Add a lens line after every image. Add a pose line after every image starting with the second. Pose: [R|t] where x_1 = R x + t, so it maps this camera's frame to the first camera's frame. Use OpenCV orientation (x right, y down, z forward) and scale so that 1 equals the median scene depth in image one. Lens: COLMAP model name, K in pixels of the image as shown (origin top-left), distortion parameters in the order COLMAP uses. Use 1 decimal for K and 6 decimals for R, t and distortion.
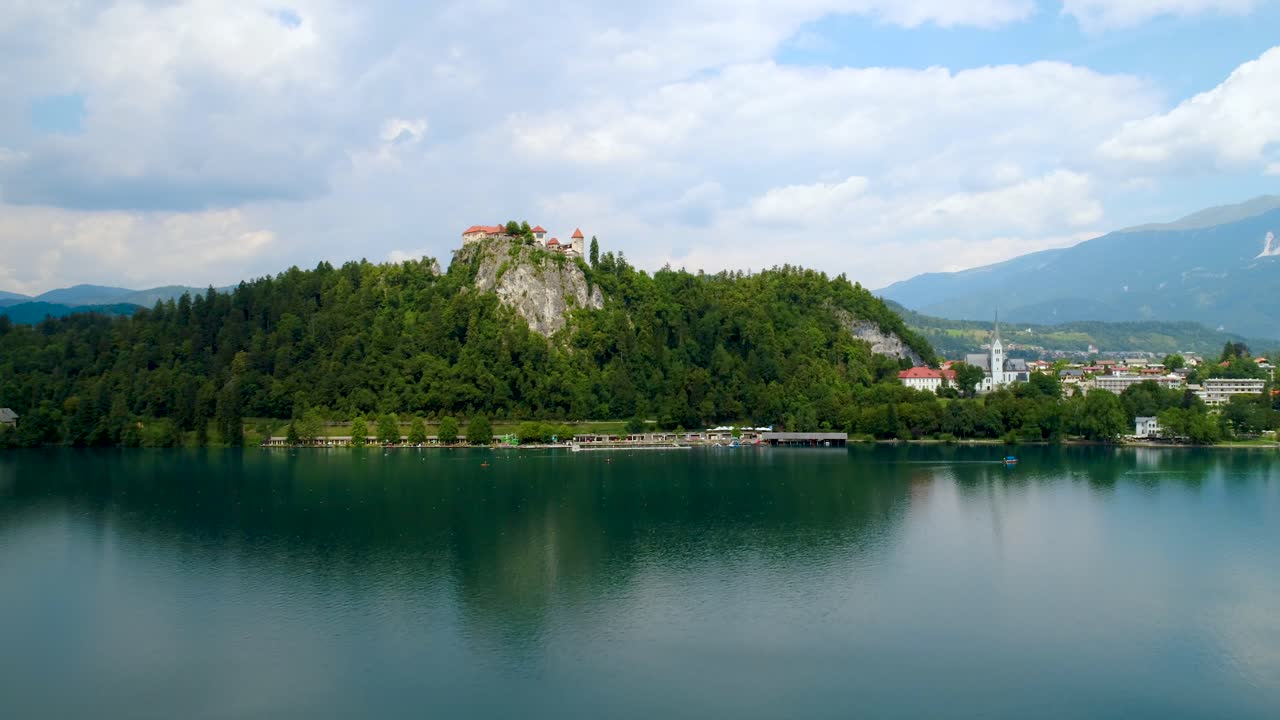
lens RADIAL K [[934.7, 0, 643.6], [0, 934.7, 373.6], [0, 0, 1]] dist [0.056278, -0.043774]
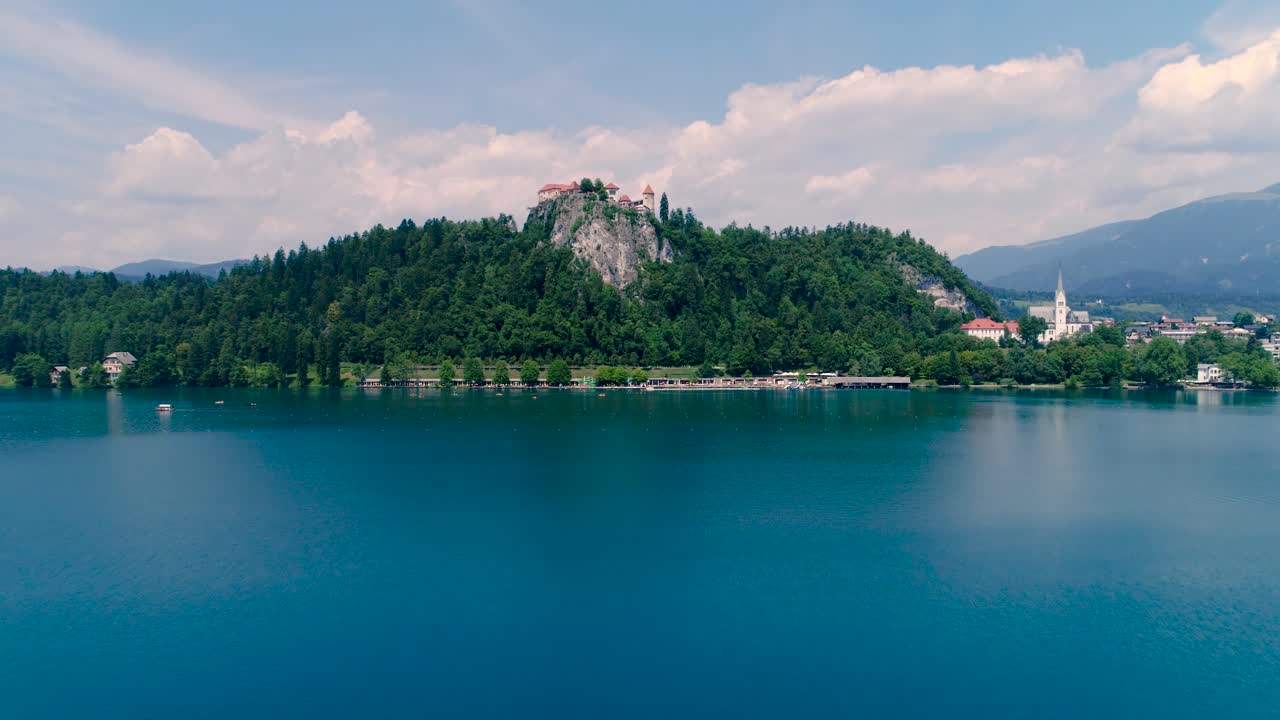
lens RADIAL K [[942.1, 0, 651.3], [0, 942.1, 364.8], [0, 0, 1]] dist [0.048169, -0.012043]
pose [[0.998644, 0.004536, -0.051863, -0.012861], [-0.003546, 0.999810, 0.019167, 0.025387], [0.051940, -0.018957, 0.998470, -0.051640]]
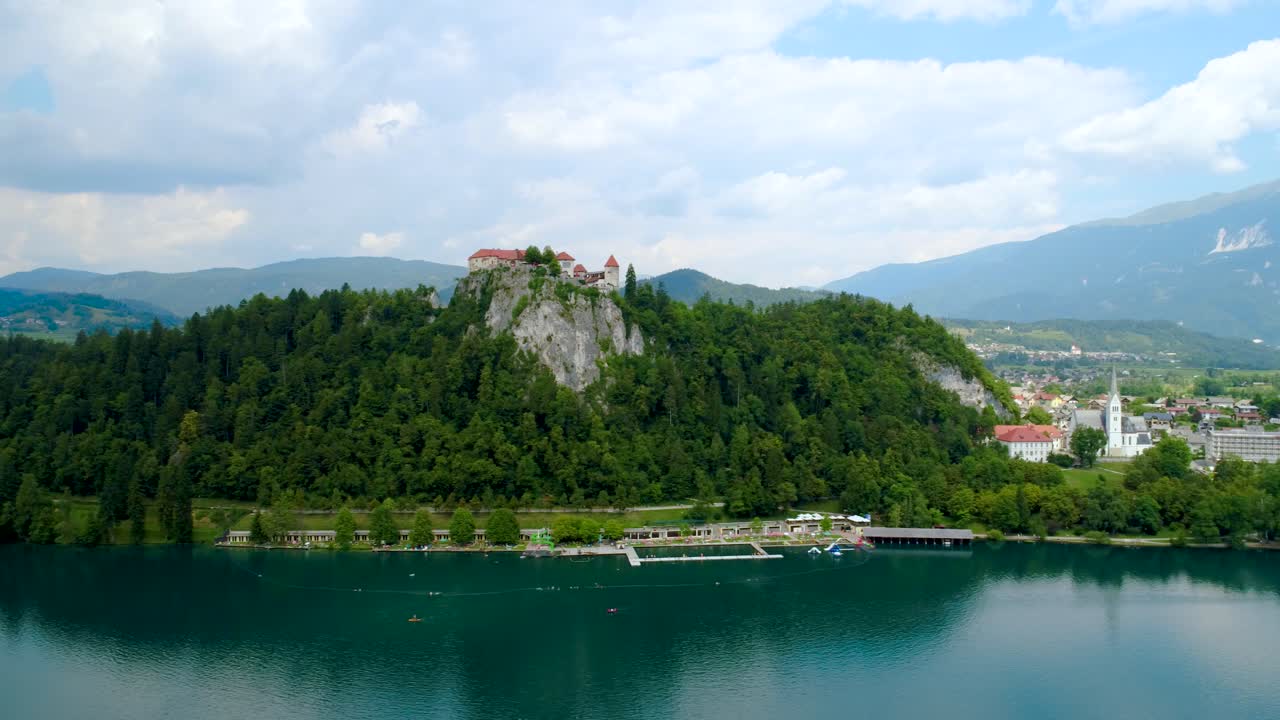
lens RADIAL K [[934.7, 0, 653.1], [0, 934.7, 391.6], [0, 0, 1]] dist [0.056278, -0.043774]
pose [[0.999278, 0.005862, 0.037531, -0.067660], [-0.006932, 0.999572, 0.028428, -0.062065], [-0.037349, -0.028668, 0.998891, 0.187412]]
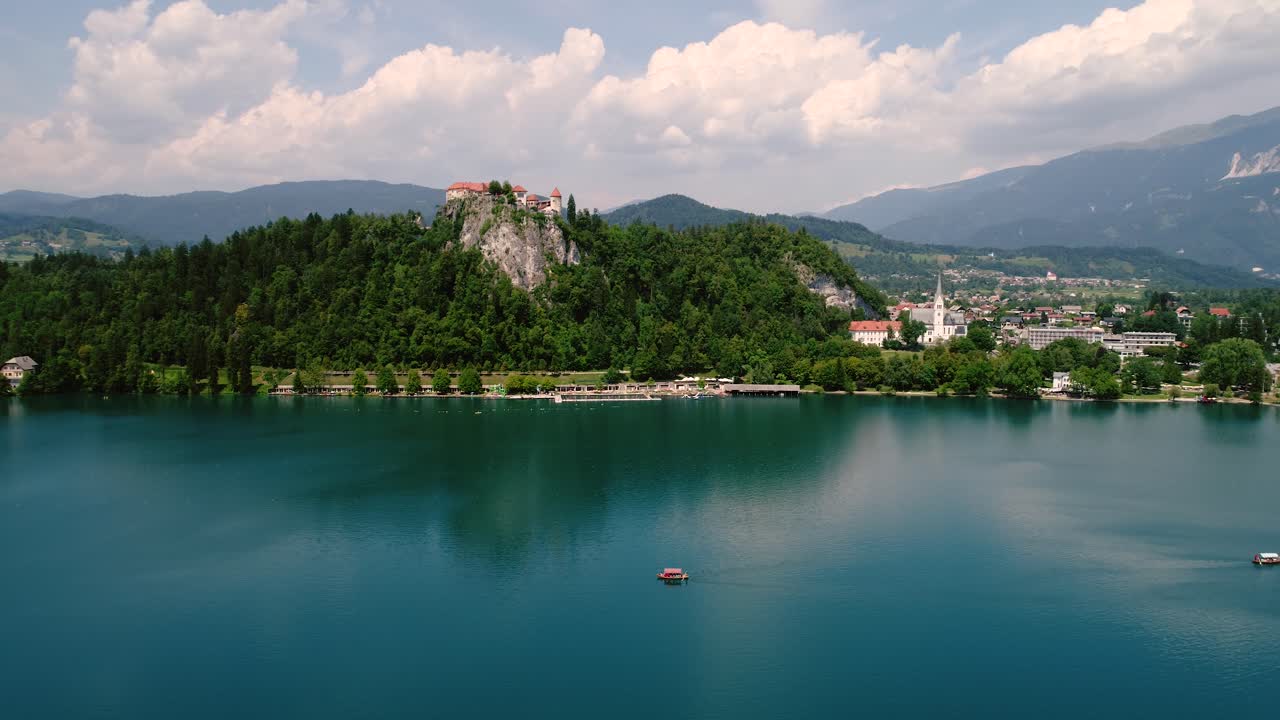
lens RADIAL K [[942.1, 0, 643.6], [0, 942.1, 371.0], [0, 0, 1]] dist [0.048169, -0.012043]
pose [[0.999256, 0.006049, 0.038097, -0.011041], [-0.009186, 0.996530, 0.082723, -0.038477], [-0.037464, -0.083012, 0.995844, -0.097563]]
